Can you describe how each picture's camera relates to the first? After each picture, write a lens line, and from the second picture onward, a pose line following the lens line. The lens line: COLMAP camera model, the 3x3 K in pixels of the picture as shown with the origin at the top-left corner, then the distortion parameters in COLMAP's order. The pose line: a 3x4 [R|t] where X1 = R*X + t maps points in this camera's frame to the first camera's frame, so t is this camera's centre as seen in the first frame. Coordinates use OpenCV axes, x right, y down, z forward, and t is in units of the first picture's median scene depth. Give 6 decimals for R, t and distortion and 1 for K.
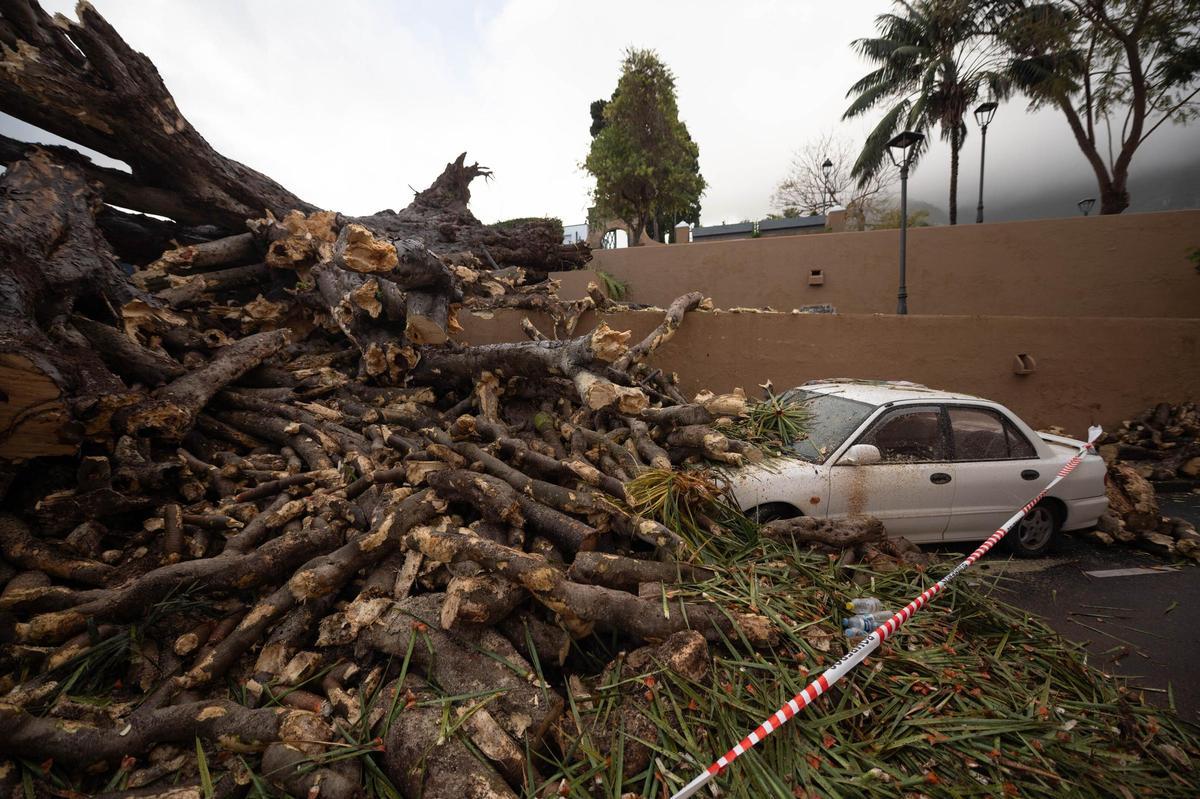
lens RADIAL K [[476.5, 0, 594.0], [0, 476.5, 402.1], [0, 0, 1]] dist [-0.005623, -0.000365]
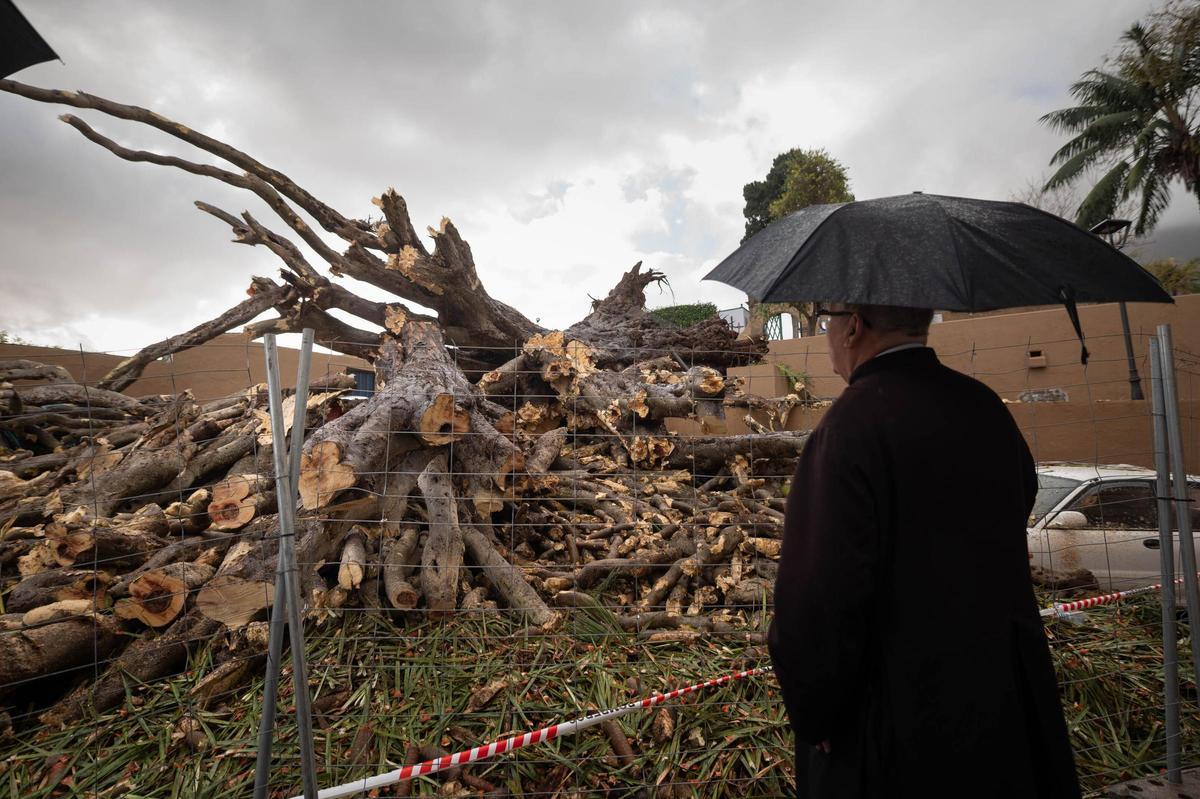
lens RADIAL K [[586.0, 0, 592.8], [0, 586.0, 390.8], [0, 0, 1]] dist [-0.003655, -0.001451]
pose [[0.968864, -0.036179, -0.244938, -0.172280], [-0.015987, 0.978061, -0.207705, 0.086921], [0.247078, 0.205154, 0.947029, -0.568221]]
